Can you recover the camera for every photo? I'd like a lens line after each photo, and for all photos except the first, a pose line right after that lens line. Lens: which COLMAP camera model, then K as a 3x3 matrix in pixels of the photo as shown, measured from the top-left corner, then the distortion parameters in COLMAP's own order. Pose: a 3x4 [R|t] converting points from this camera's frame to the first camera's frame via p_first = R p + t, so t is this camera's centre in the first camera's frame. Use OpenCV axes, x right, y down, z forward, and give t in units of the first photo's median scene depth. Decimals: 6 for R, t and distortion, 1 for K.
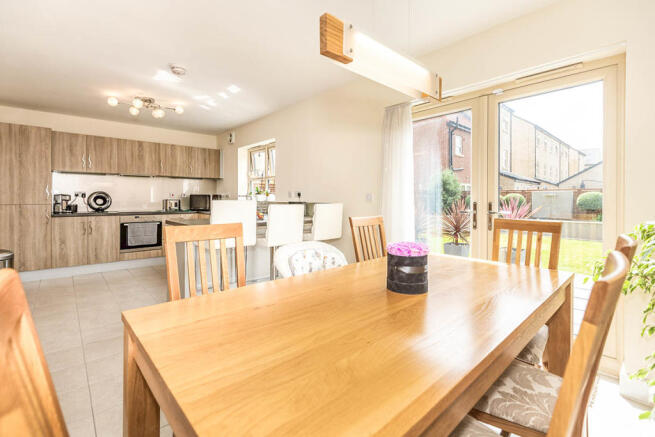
lens RADIAL K [[299.2, 0, 326.7], [0, 299.2, 206.2], [0, 0, 1]] dist [-0.000475, 0.000068]
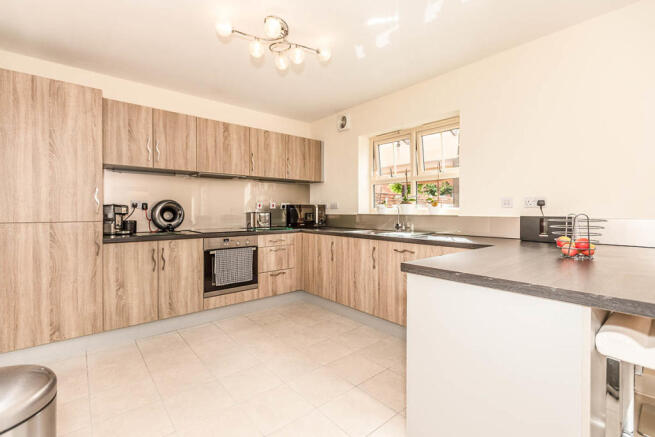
lens RADIAL K [[286.0, 0, 315.2], [0, 286.0, 218.8], [0, 0, 1]] dist [0.000039, 0.000012]
pose [[0.999108, -0.001805, -0.042180, -0.437180], [0.001980, 0.999990, 0.004094, -0.011174], [0.042172, -0.004173, 0.999102, 0.417600]]
